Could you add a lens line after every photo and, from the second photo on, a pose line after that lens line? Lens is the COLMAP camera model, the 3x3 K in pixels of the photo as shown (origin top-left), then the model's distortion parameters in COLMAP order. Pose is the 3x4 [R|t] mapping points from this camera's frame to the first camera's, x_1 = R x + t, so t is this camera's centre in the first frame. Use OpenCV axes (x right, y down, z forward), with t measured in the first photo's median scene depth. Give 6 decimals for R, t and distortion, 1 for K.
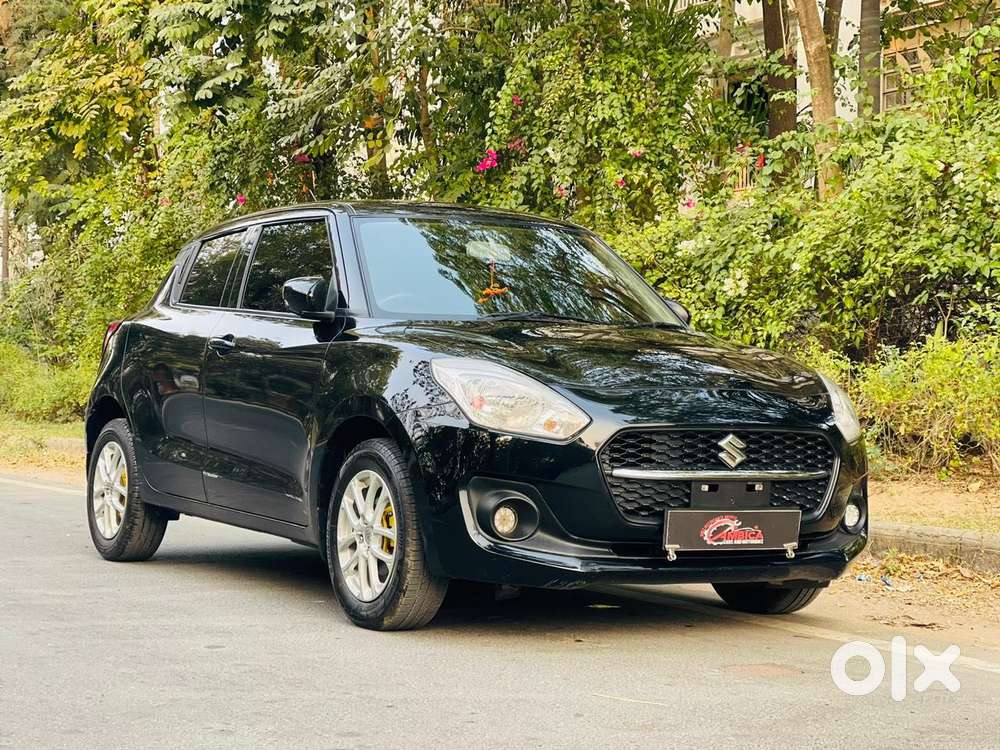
lens RADIAL K [[1845.8, 0, 499.3], [0, 1845.8, 378.2], [0, 0, 1]] dist [0.190061, 0.000000]
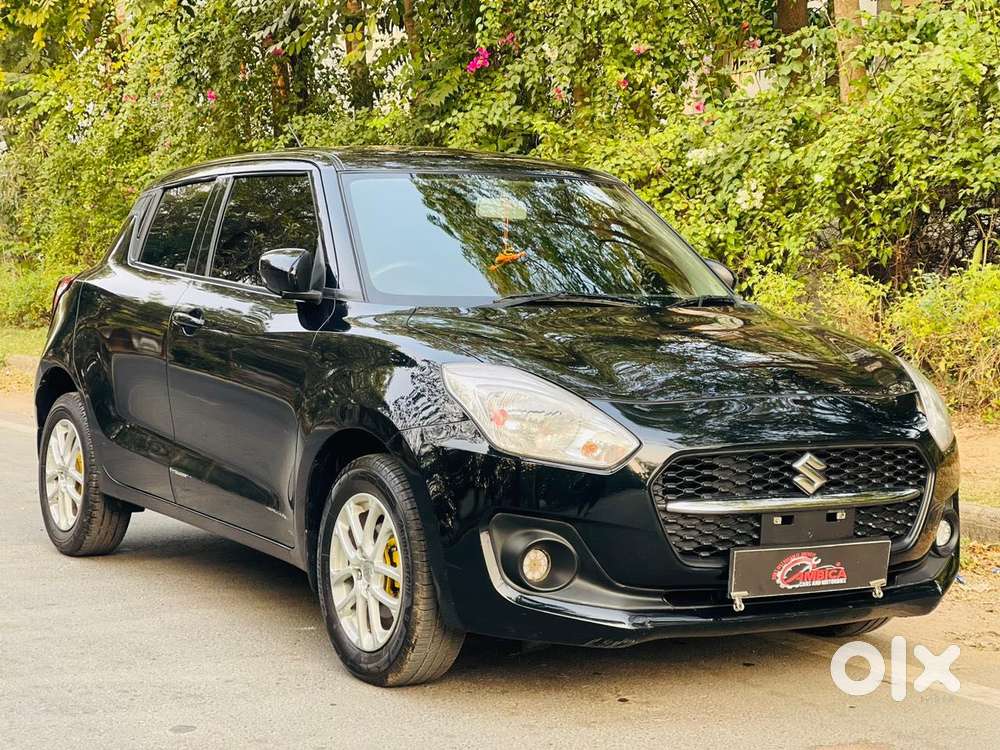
lens RADIAL K [[1845.8, 0, 499.3], [0, 1845.8, 372.4], [0, 0, 1]] dist [0.190061, 0.000000]
pose [[0.999889, -0.009761, 0.011261, -0.014175], [0.009000, 0.997797, 0.065726, -0.041384], [-0.011878, -0.065618, 0.997774, 0.123418]]
